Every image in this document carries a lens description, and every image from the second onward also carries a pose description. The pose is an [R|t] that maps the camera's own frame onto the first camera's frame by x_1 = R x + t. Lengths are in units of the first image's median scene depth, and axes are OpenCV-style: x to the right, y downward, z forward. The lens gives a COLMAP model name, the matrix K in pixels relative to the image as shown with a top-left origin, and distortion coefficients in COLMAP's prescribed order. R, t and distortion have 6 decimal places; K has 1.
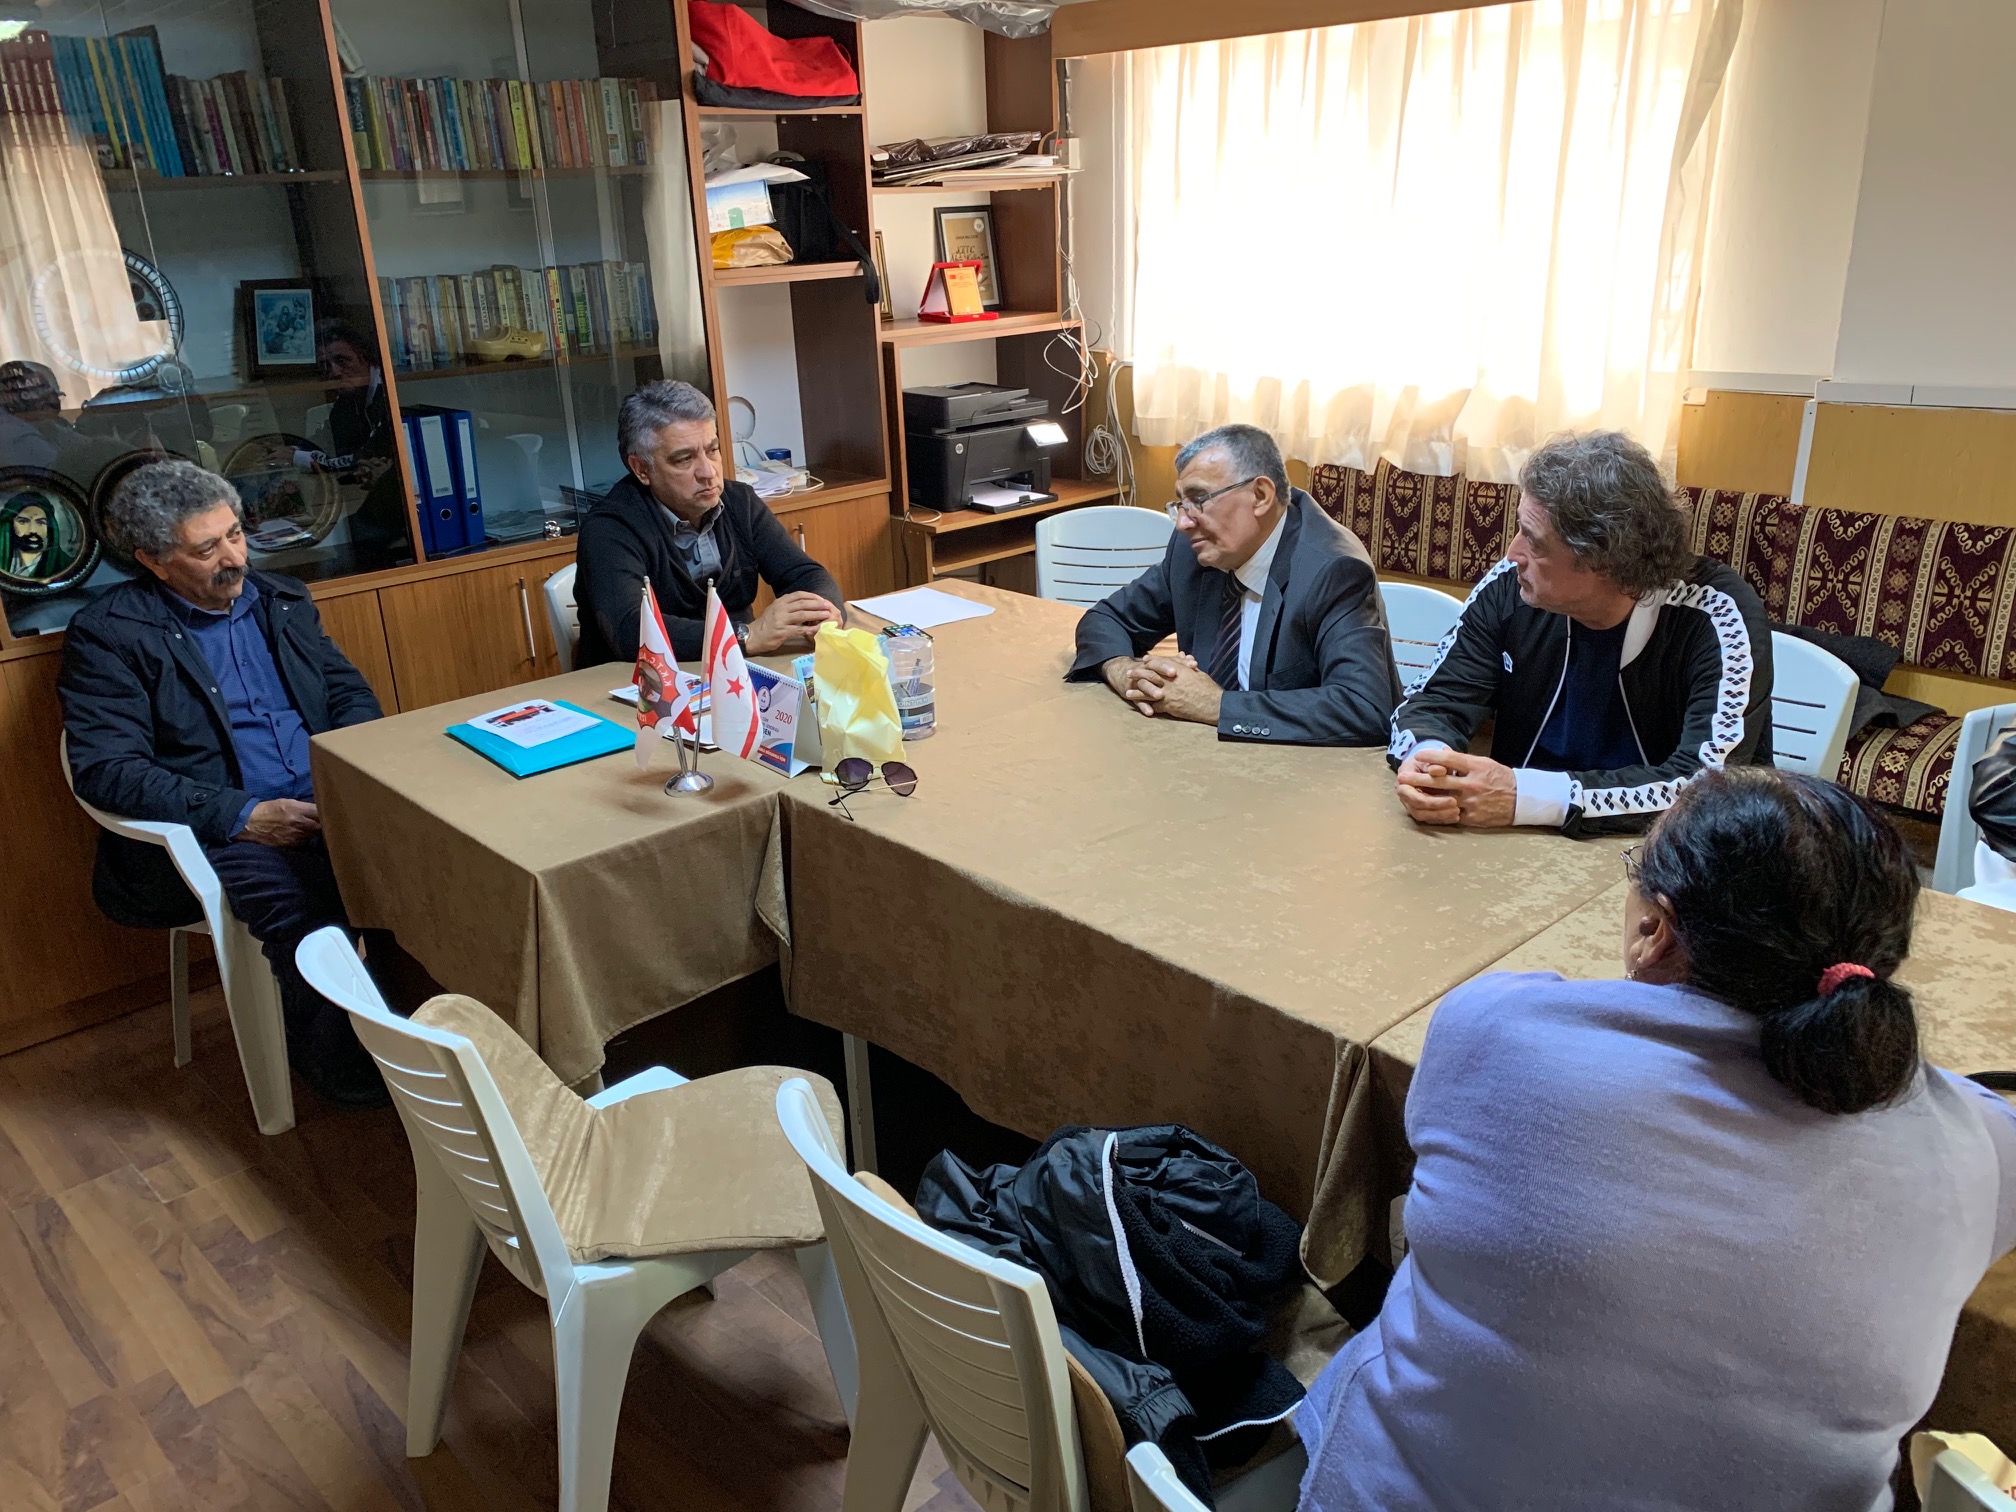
lens RADIAL K [[1527.4, 0, 999.5], [0, 1527.4, 748.7], [0, 0, 1]] dist [0.026831, -0.012939]
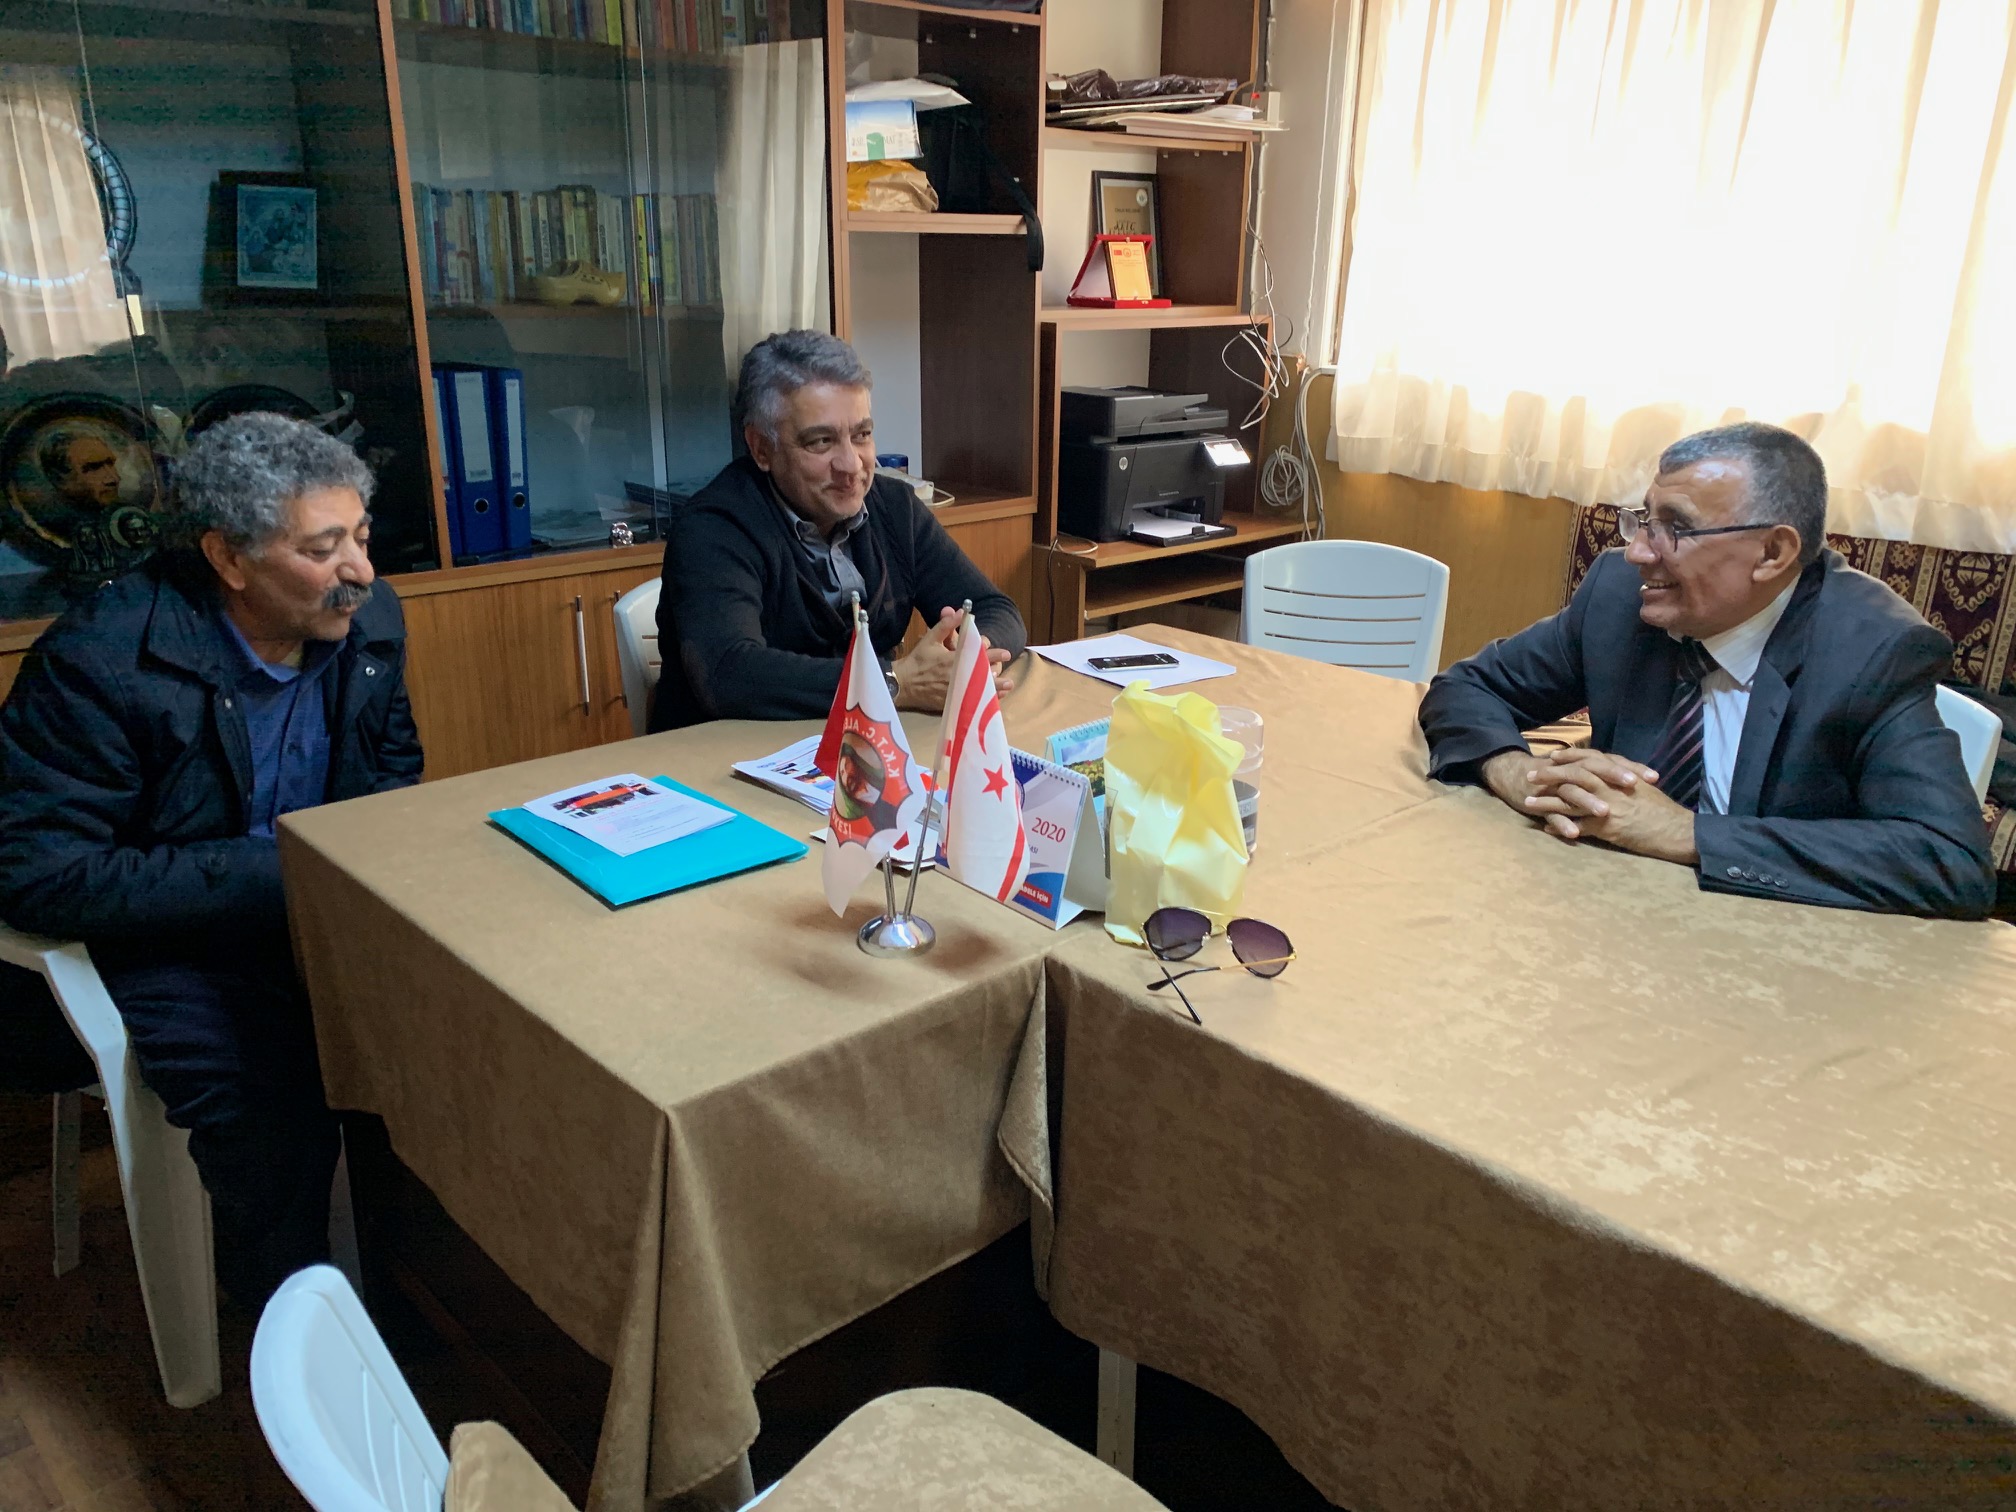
lens RADIAL K [[1527.4, 0, 1015.2], [0, 1527.4, 770.5], [0, 0, 1]] dist [0.026831, -0.012939]
pose [[0.998668, 0.046952, 0.021380, -0.119123], [-0.046500, 0.998694, -0.021154, -0.021975], [-0.022345, 0.020131, 0.999548, 0.268167]]
